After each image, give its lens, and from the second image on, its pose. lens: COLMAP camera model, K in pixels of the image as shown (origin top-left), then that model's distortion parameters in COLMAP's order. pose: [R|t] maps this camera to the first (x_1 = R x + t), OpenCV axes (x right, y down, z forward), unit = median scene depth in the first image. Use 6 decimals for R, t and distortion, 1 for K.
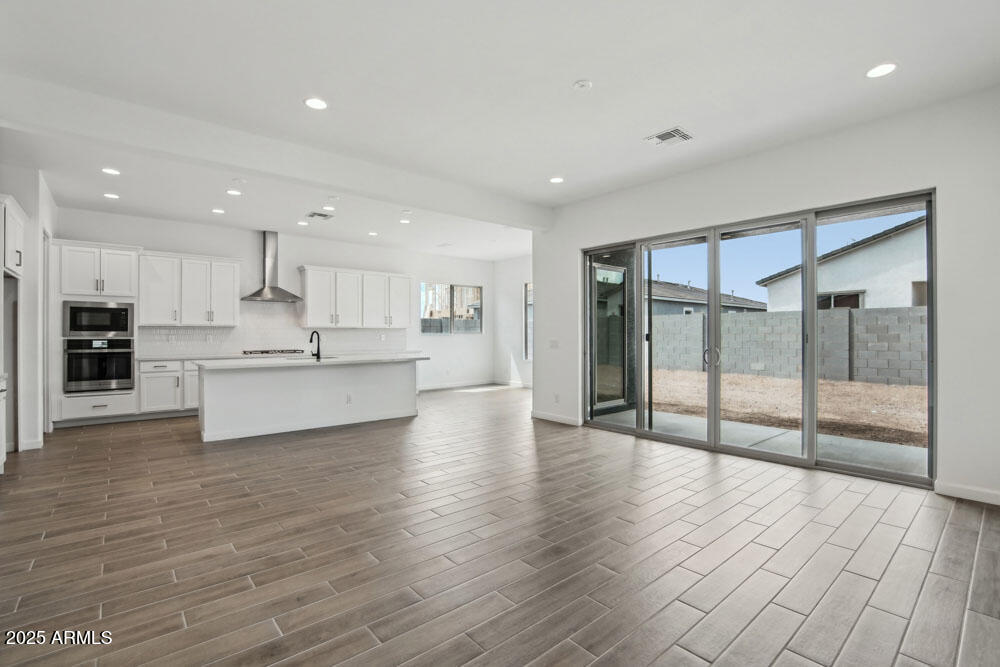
lens RADIAL K [[448.6, 0, 492.6], [0, 448.6, 333.7], [0, 0, 1]] dist [-0.030803, 0.000312]
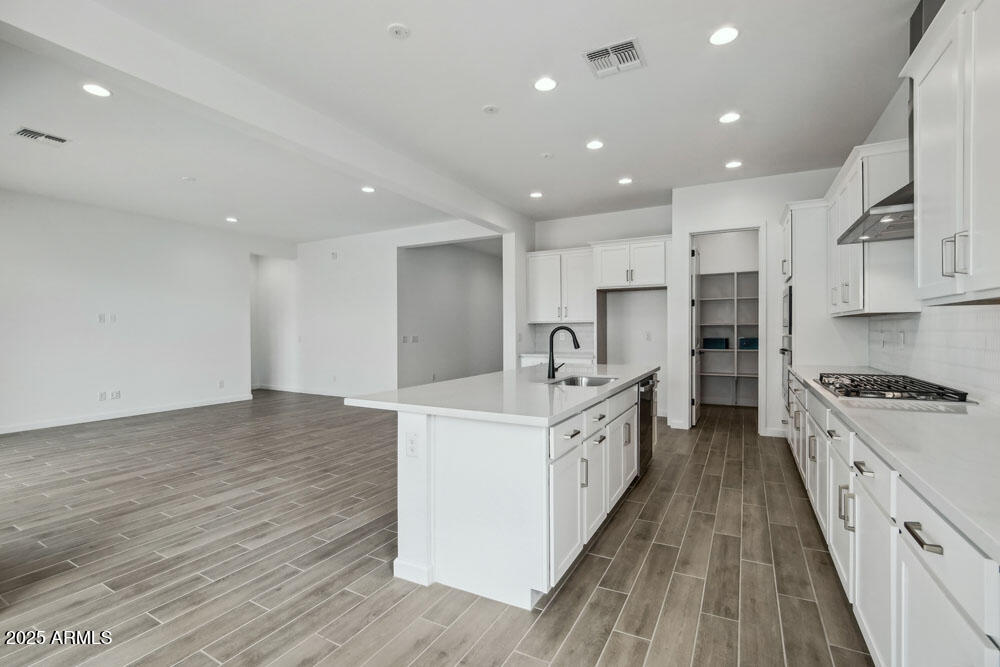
lens RADIAL K [[448.6, 0, 492.6], [0, 448.6, 333.7], [0, 0, 1]] dist [-0.030803, 0.000312]
pose [[-0.935687, 0.002761, -0.352821, -0.142263], [0.002151, 0.999995, 0.002121, 0.002224], [0.352826, 0.001226, -0.935688, 1.566336]]
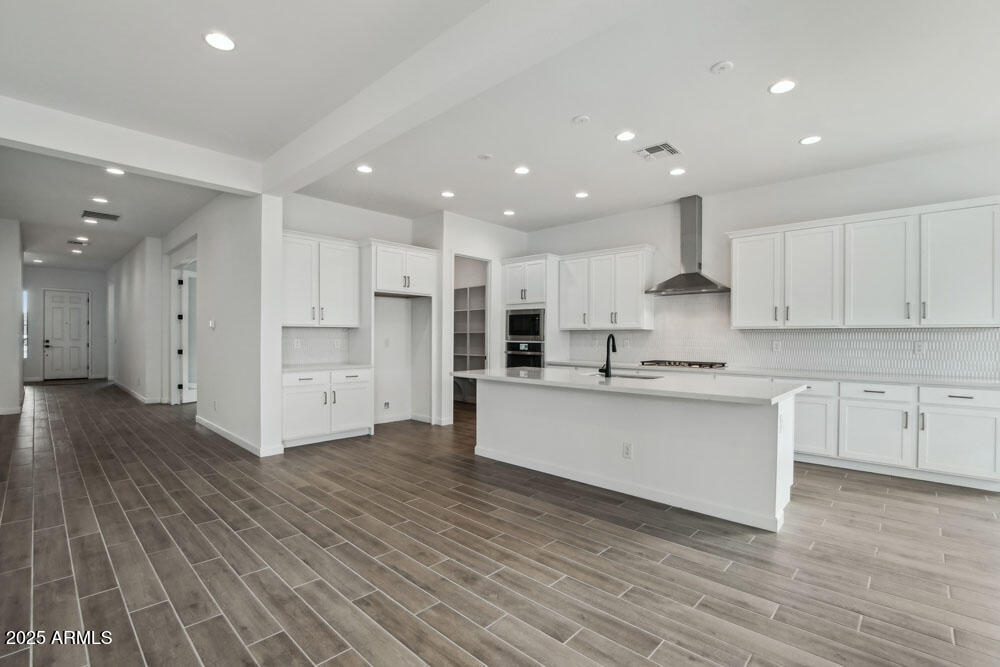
lens RADIAL K [[450.8, 0, 498.3], [0, 450.8, 340.9], [0, 0, 1]] dist [-0.031398, 0.000373]
pose [[0.110164, 0.008584, -0.993876, 0.250944], [-0.005166, 0.999954, 0.008064, -0.000834], [0.993900, 0.004246, 0.110203, 0.817908]]
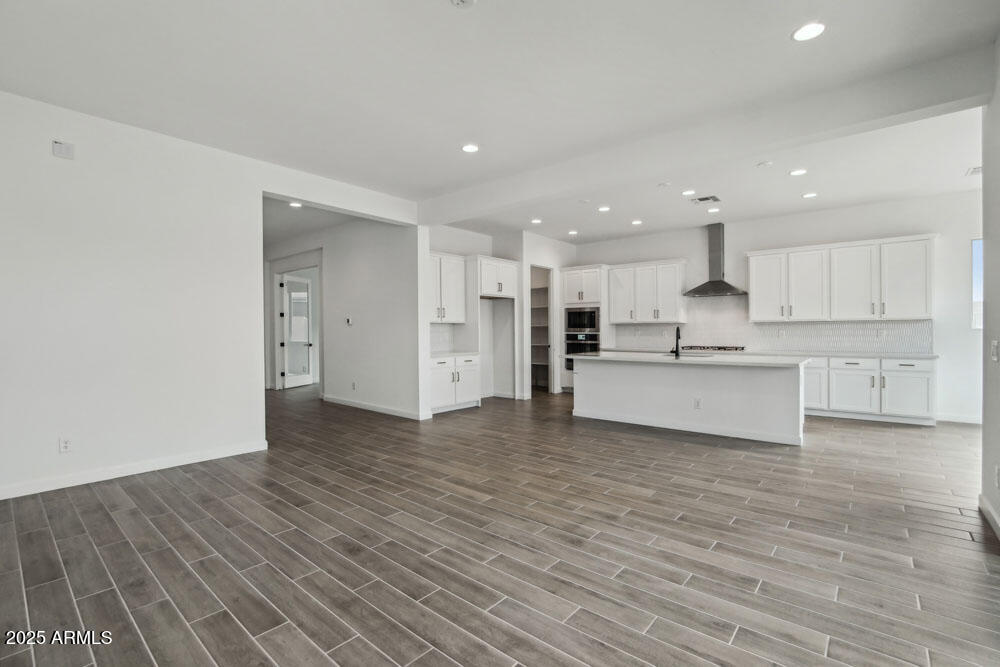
lens RADIAL K [[453.8, 0, 498.8], [0, 453.8, 329.2], [0, 0, 1]] dist [-0.030938, -0.000211]
pose [[0.163896, -0.002416, -0.986475, 0.515980], [0.004663, 0.999988, -0.001675, -0.001317], [0.986467, -0.004326, 0.163905, 0.501018]]
